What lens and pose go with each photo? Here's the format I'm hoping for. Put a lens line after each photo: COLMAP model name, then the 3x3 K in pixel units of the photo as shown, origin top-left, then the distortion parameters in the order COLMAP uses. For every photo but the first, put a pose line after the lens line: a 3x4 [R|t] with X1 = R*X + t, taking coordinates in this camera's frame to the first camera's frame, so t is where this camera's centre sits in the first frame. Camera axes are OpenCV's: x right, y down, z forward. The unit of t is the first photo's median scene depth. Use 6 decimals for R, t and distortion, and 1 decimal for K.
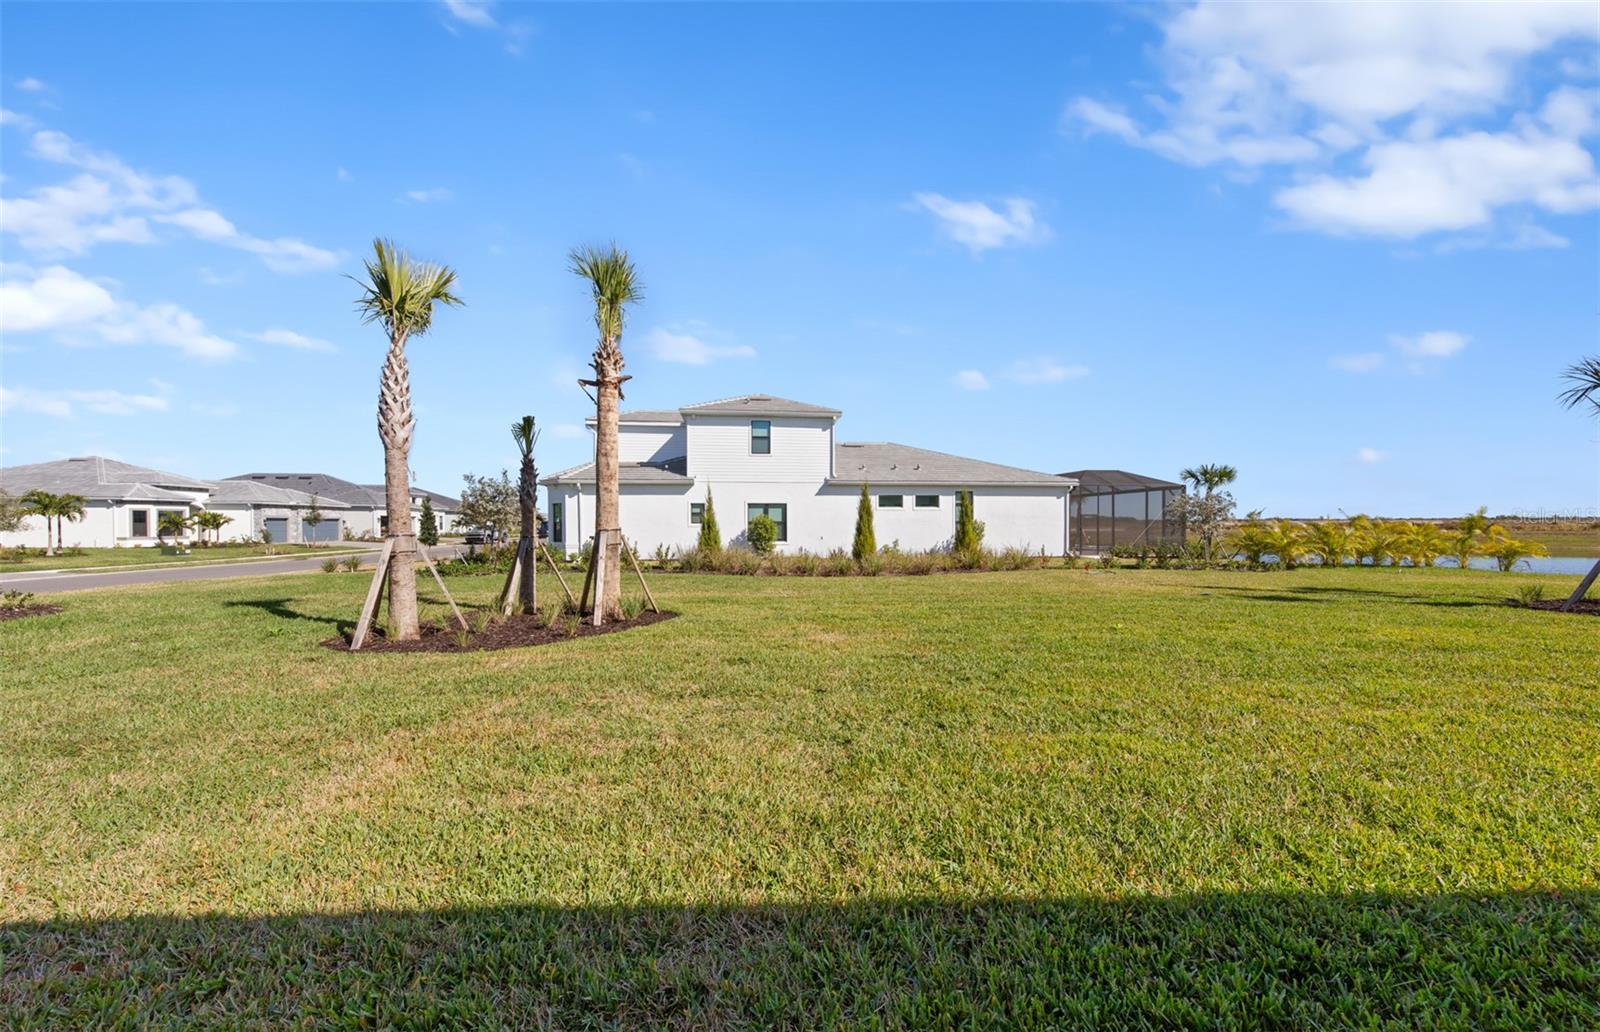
lens RADIAL K [[555.4, 0, 801.0], [0, 555.4, 531.5], [0, 0, 1]] dist [0.002896, 0.000090]
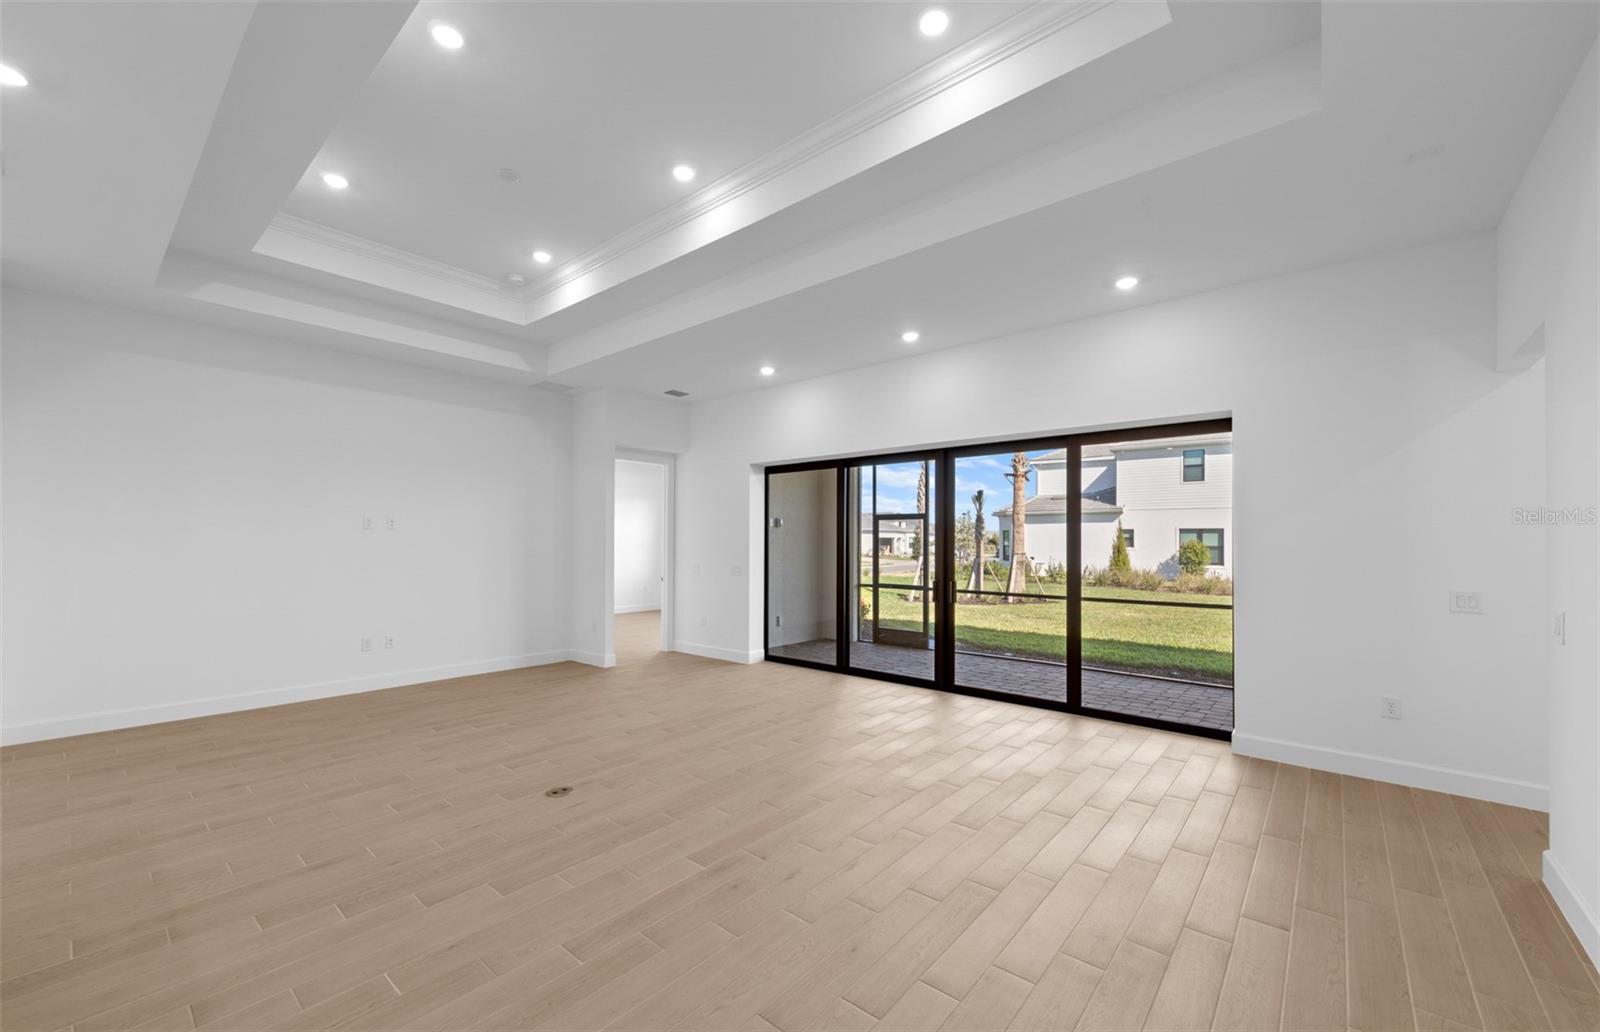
lens RADIAL K [[619.6, 0, 791.4], [0, 619.6, 531.3], [0, 0, 1]] dist [0.004289, 0.000145]
pose [[0.718908, -0.007251, -0.695067, 0.217908], [-0.014936, 0.999554, -0.025875, -0.005038], [0.694945, 0.028984, 0.718479, -0.405863]]
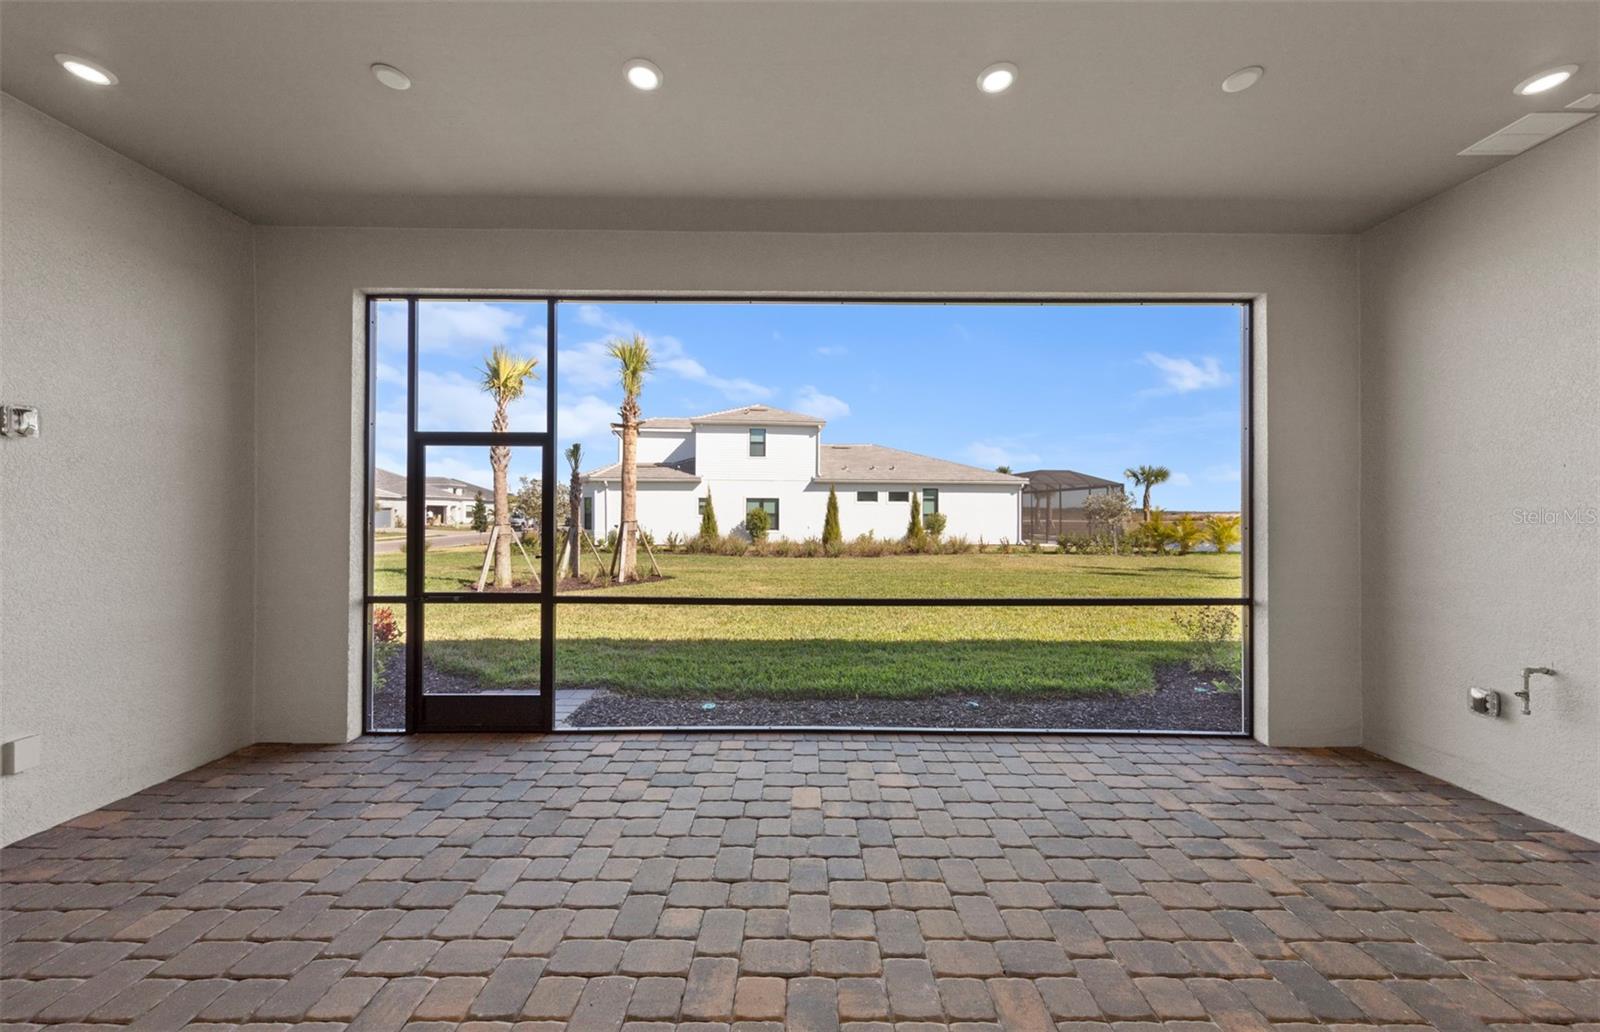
lens RADIAL K [[555.4, 0, 803.5], [0, 555.4, 507.3], [0, 0, 1]] dist [0.002896, 0.000090]
pose [[0.999462, 0.004647, -0.032463, 0.073098], [-0.005437, 0.999690, -0.024291, -0.003133], [0.032340, 0.024454, 0.999178, -0.205593]]
